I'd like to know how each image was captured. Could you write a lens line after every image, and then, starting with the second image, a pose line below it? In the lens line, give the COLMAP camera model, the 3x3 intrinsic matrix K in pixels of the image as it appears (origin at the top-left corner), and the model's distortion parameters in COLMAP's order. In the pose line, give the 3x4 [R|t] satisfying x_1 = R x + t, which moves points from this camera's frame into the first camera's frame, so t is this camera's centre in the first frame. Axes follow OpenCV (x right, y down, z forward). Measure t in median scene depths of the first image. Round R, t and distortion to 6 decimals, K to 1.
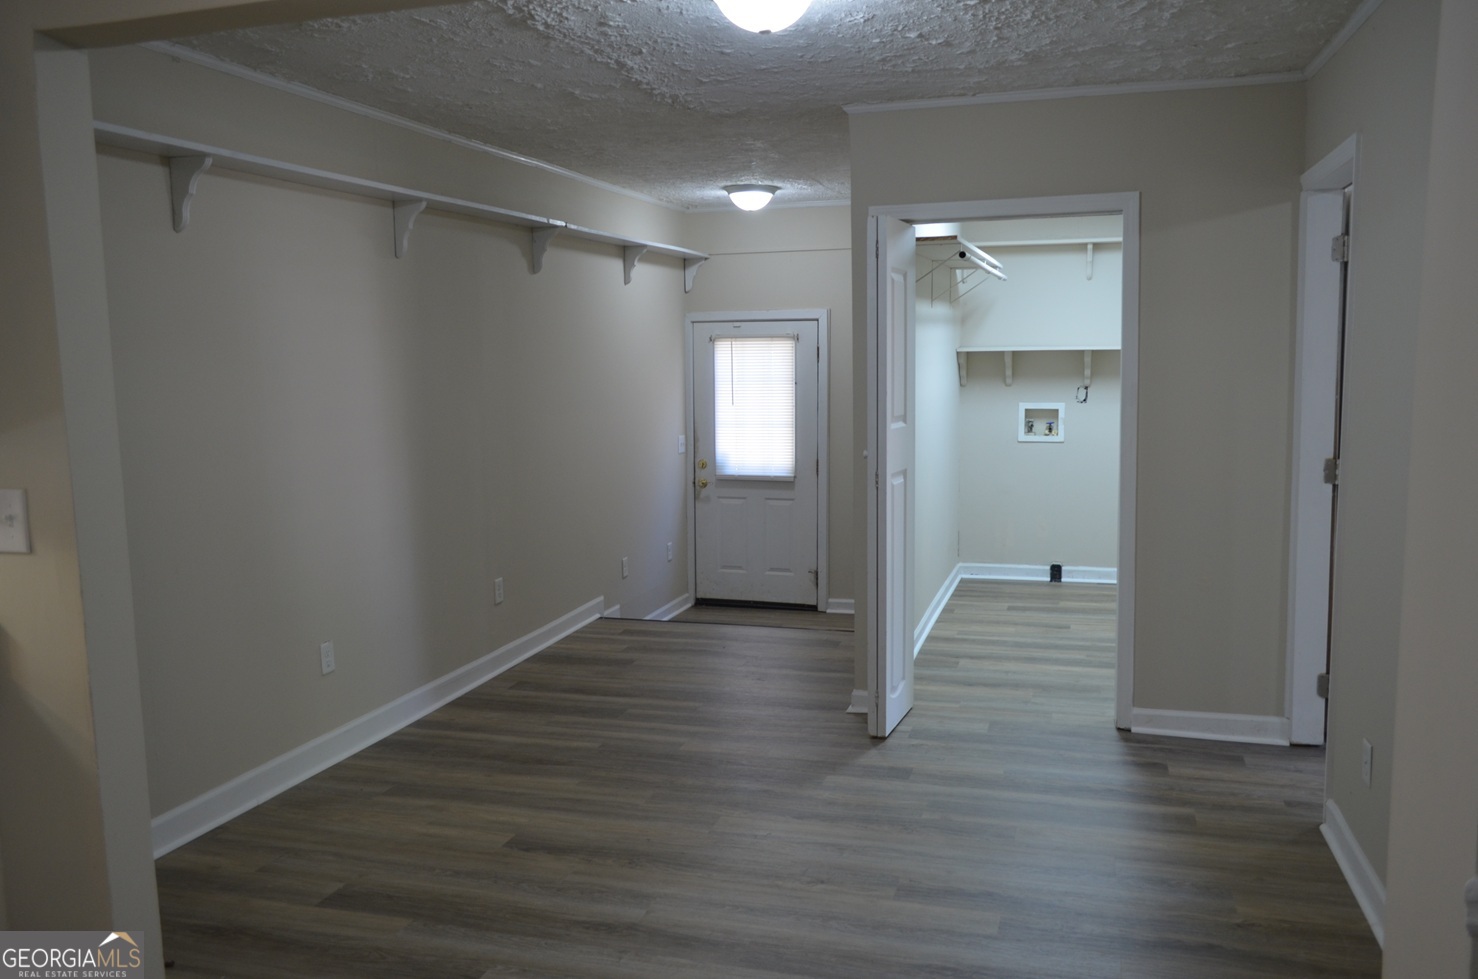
lens RADIAL K [[1145.1, 0, 744.5], [0, 1145.1, 497.8], [0, 0, 1]] dist [-0.008755, -0.008107]
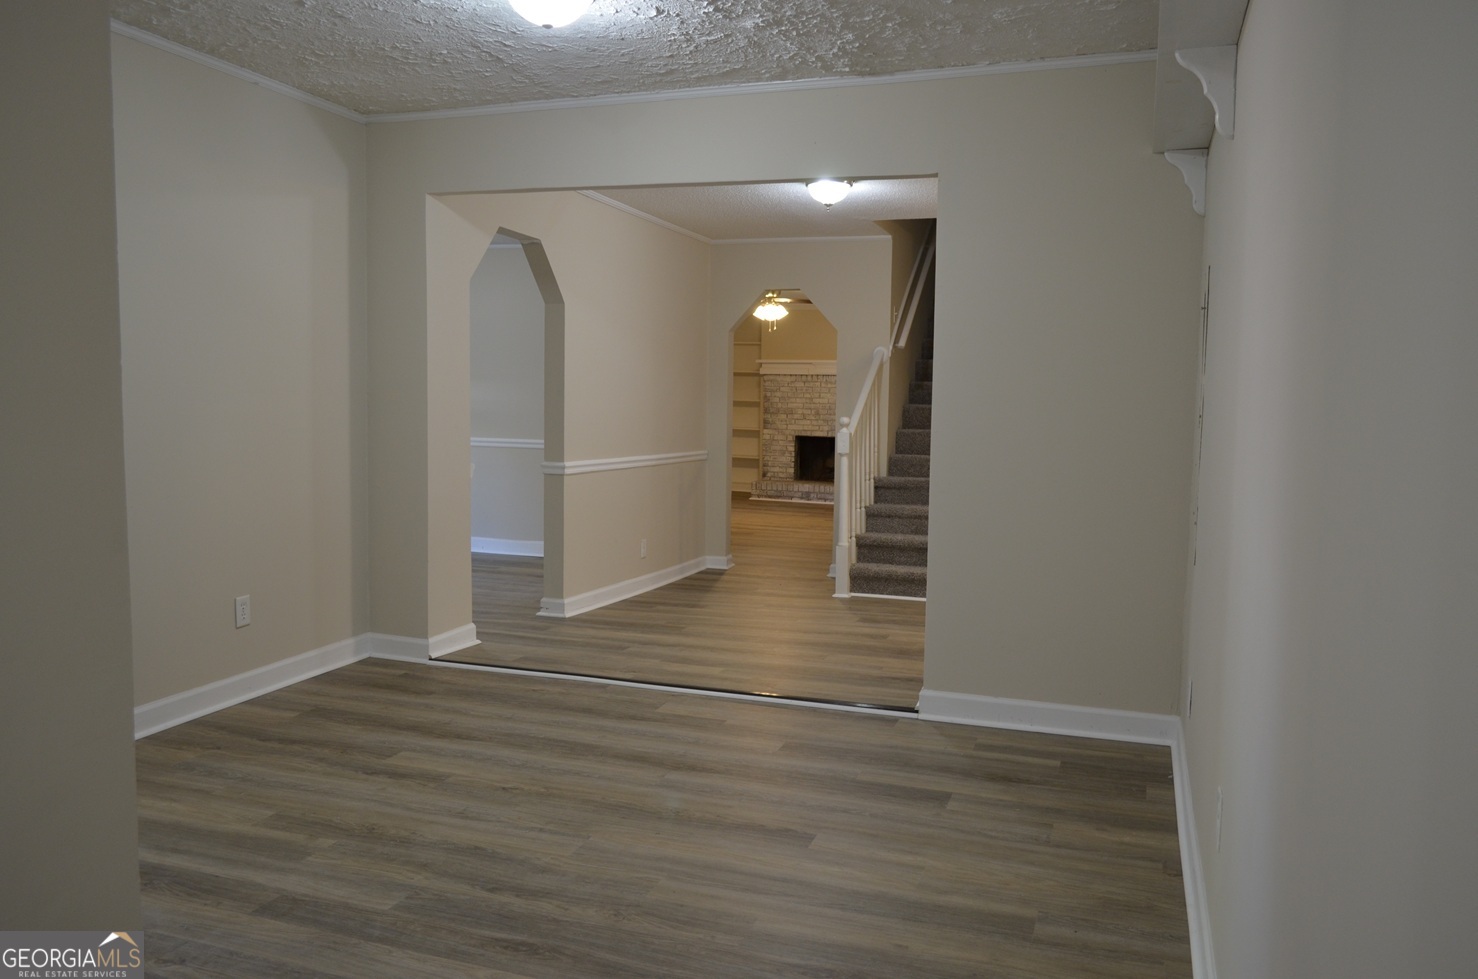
lens RADIAL K [[1145.1, 0, 744.5], [0, 1145.1, 497.8], [0, 0, 1]] dist [-0.008755, -0.008107]
pose [[-0.999201, -0.005039, 0.039650, -0.191197], [0.003627, 0.976502, 0.215480, -0.162109], [-0.039804, 0.215452, -0.975703, 1.862408]]
